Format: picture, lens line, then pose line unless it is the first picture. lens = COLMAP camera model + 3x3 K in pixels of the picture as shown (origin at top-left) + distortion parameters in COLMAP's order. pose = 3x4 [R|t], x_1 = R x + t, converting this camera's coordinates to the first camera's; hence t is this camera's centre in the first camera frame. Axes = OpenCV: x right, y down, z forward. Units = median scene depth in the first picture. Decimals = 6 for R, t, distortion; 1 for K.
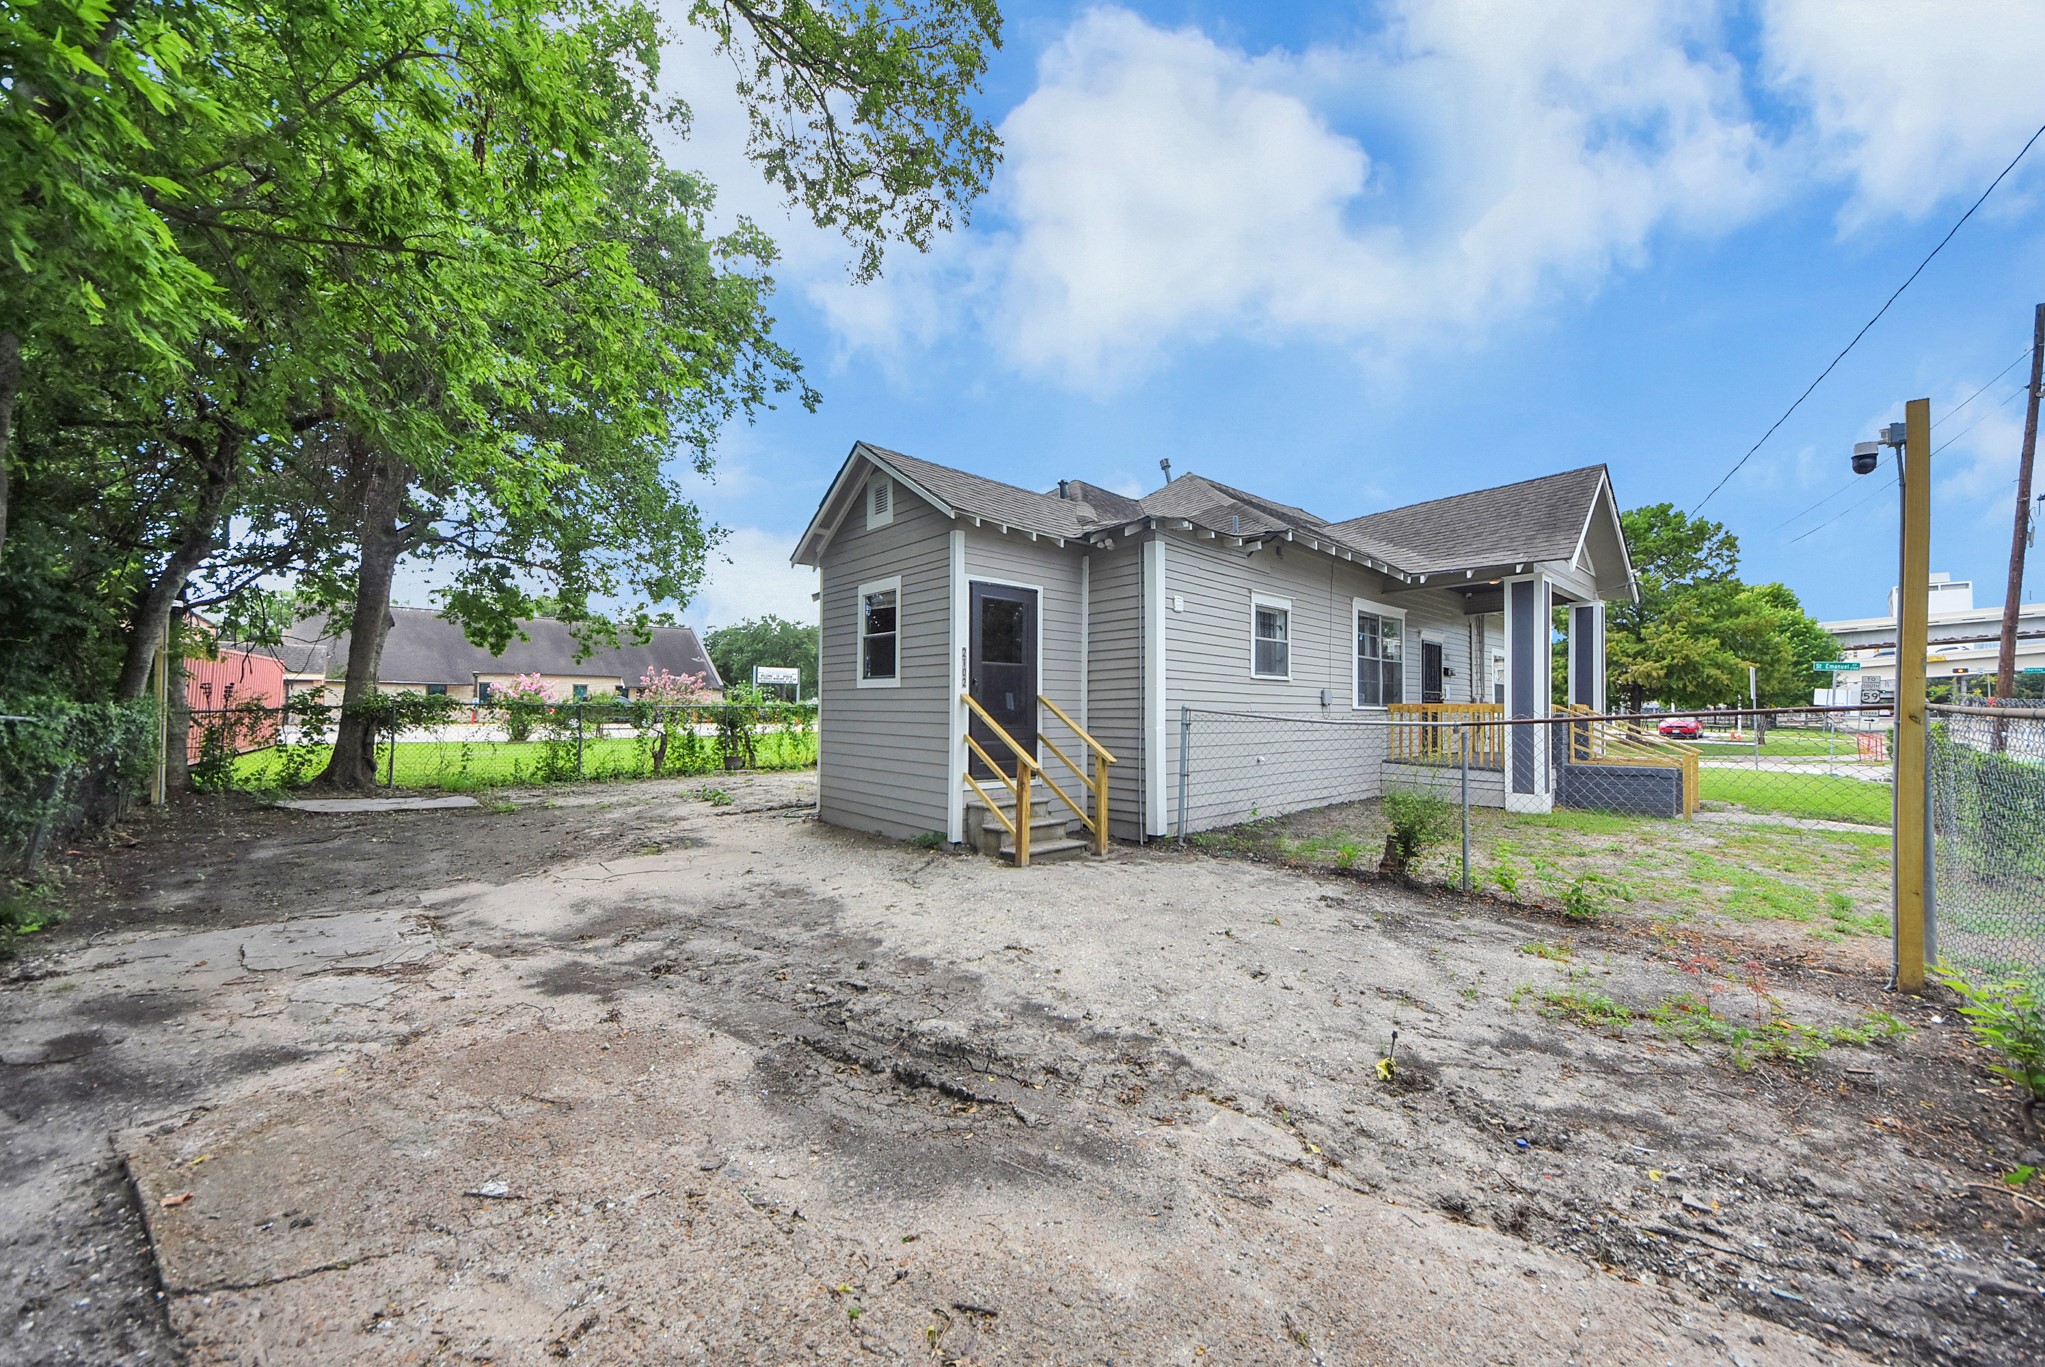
lens RADIAL K [[724.9, 0, 1037.7], [0, 724.9, 692.7], [0, 0, 1]] dist [0.048141, -0.030208]
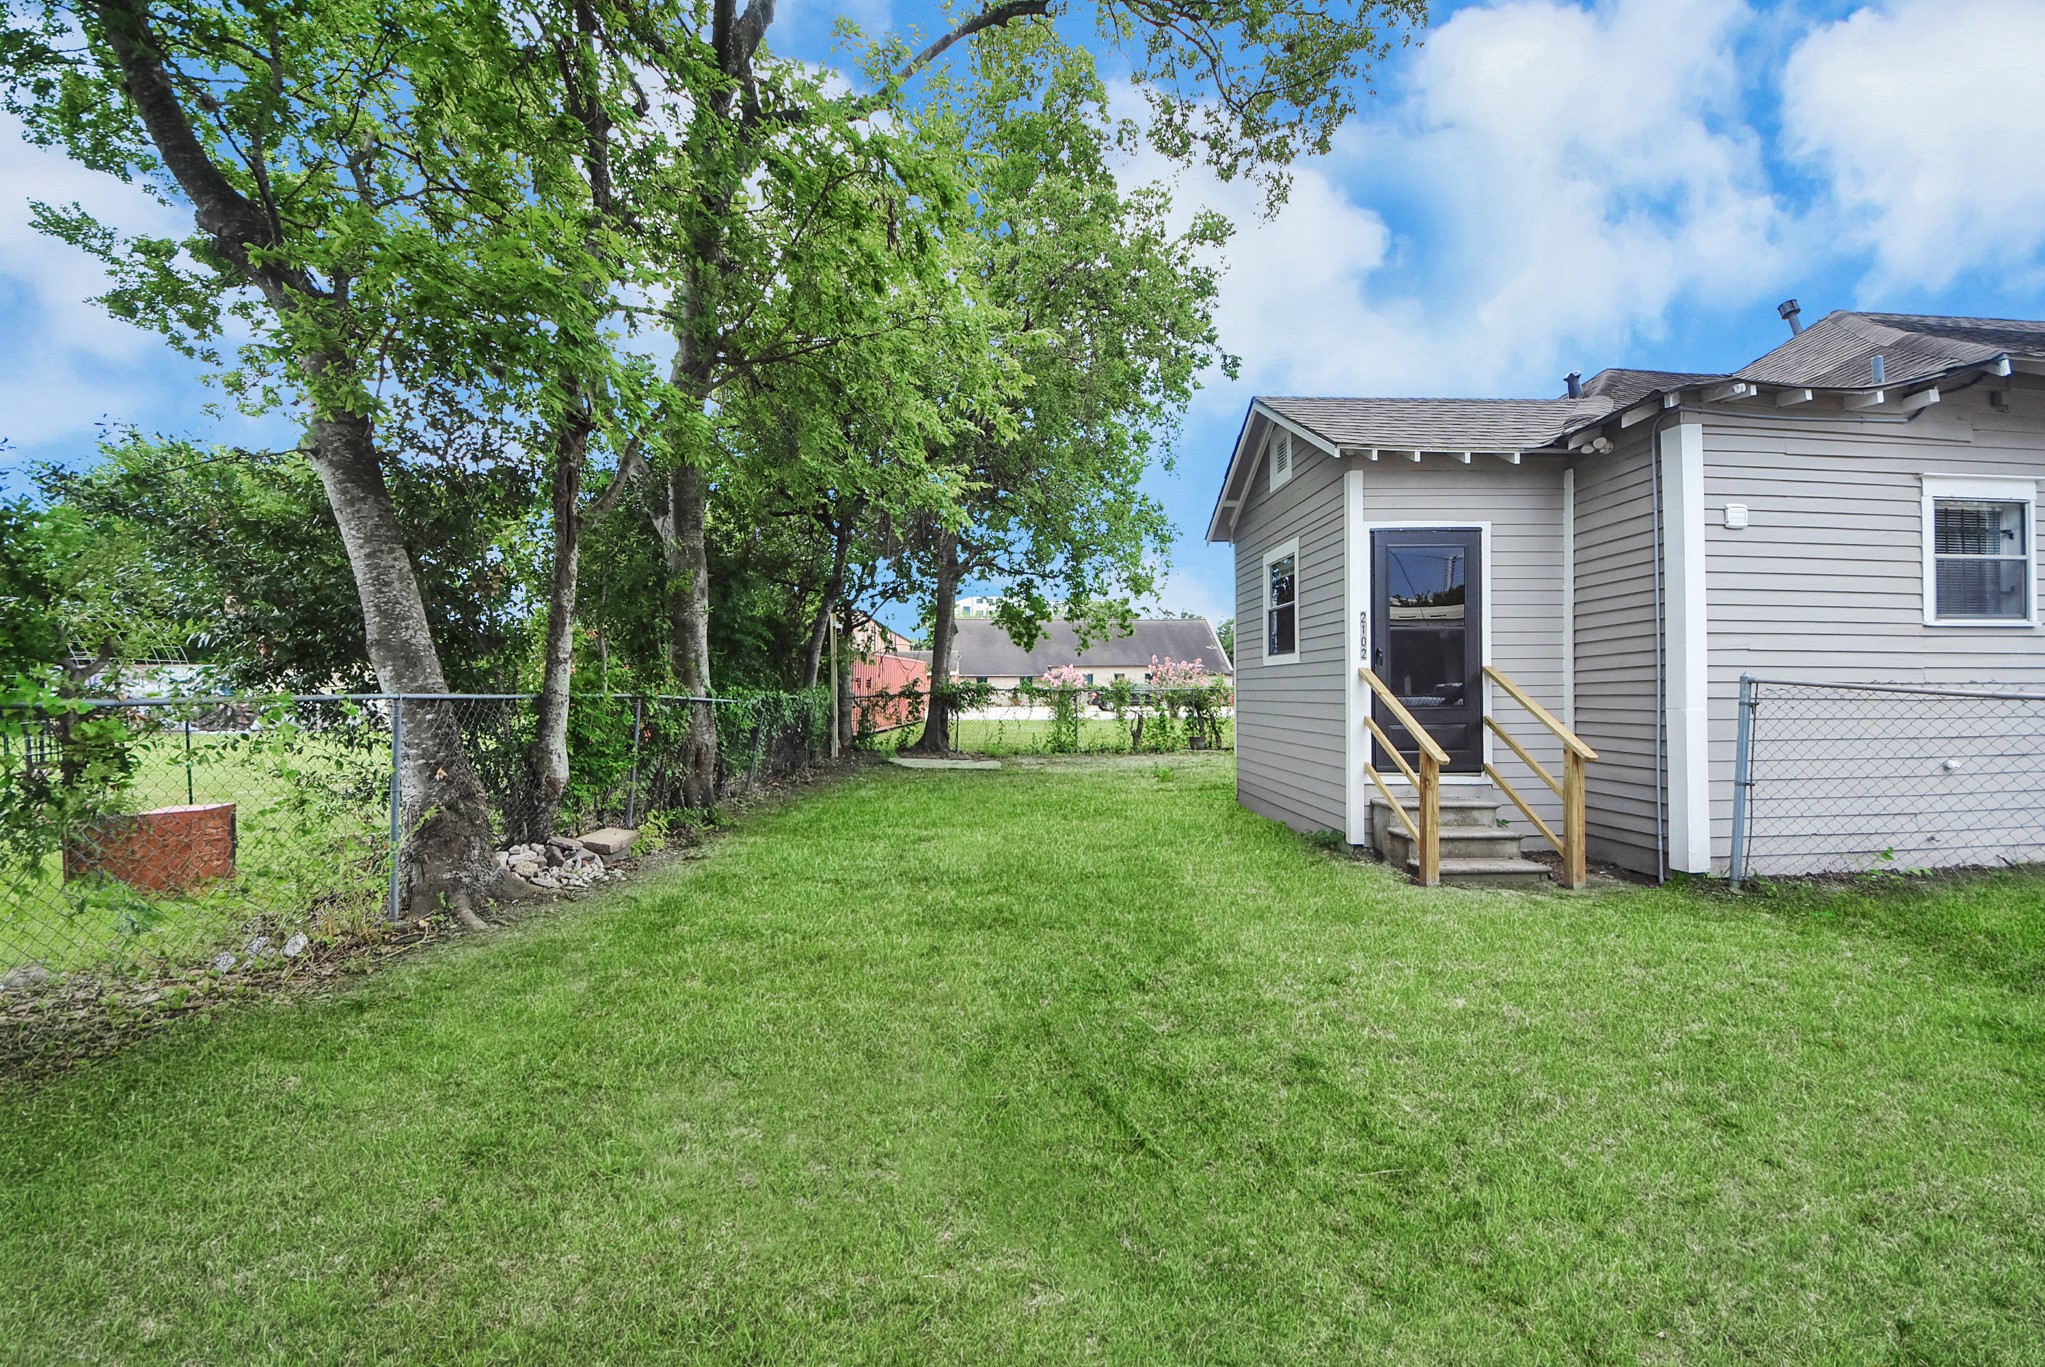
lens RADIAL K [[724.9, 0, 1037.7], [0, 724.9, 692.7], [0, 0, 1]] dist [0.048141, -0.030208]
pose [[0.769223, -0.011608, -0.638875, 0.145555], [0.025578, 0.999593, 0.012634, 0.010070], [0.638468, -0.026059, 0.769207, 0.117700]]
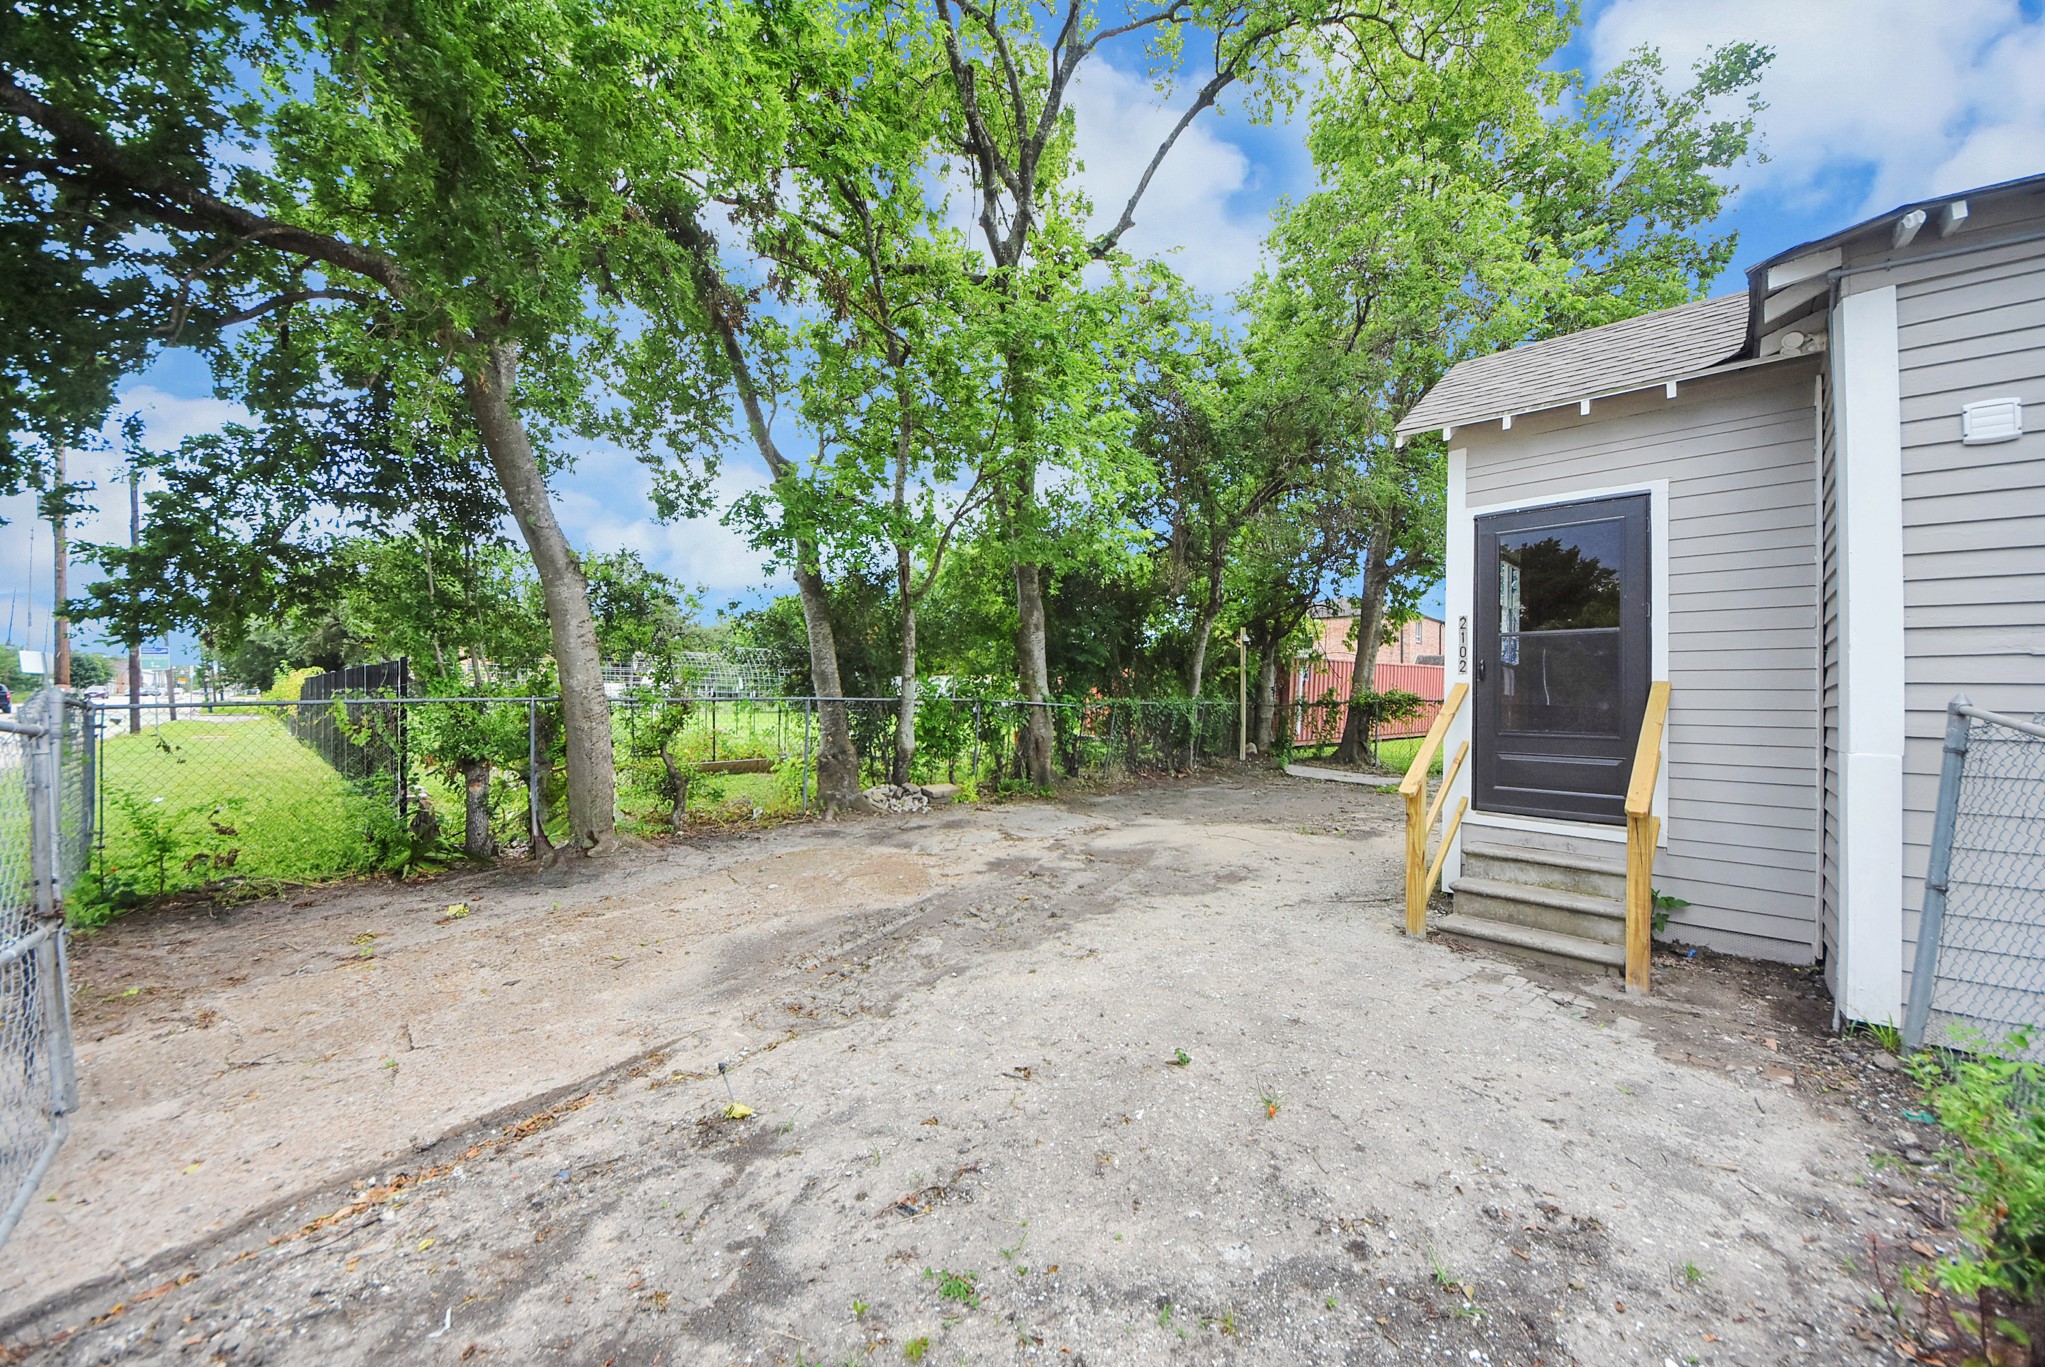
lens RADIAL K [[724.9, 0, 1037.7], [0, 724.9, 692.7], [0, 0, 1]] dist [0.048141, -0.030208]
pose [[0.065252, -0.011046, -0.997808, 0.565048], [0.009492, 0.999900, -0.010448, 0.014209], [0.997824, -0.008789, 0.065350, 0.539767]]
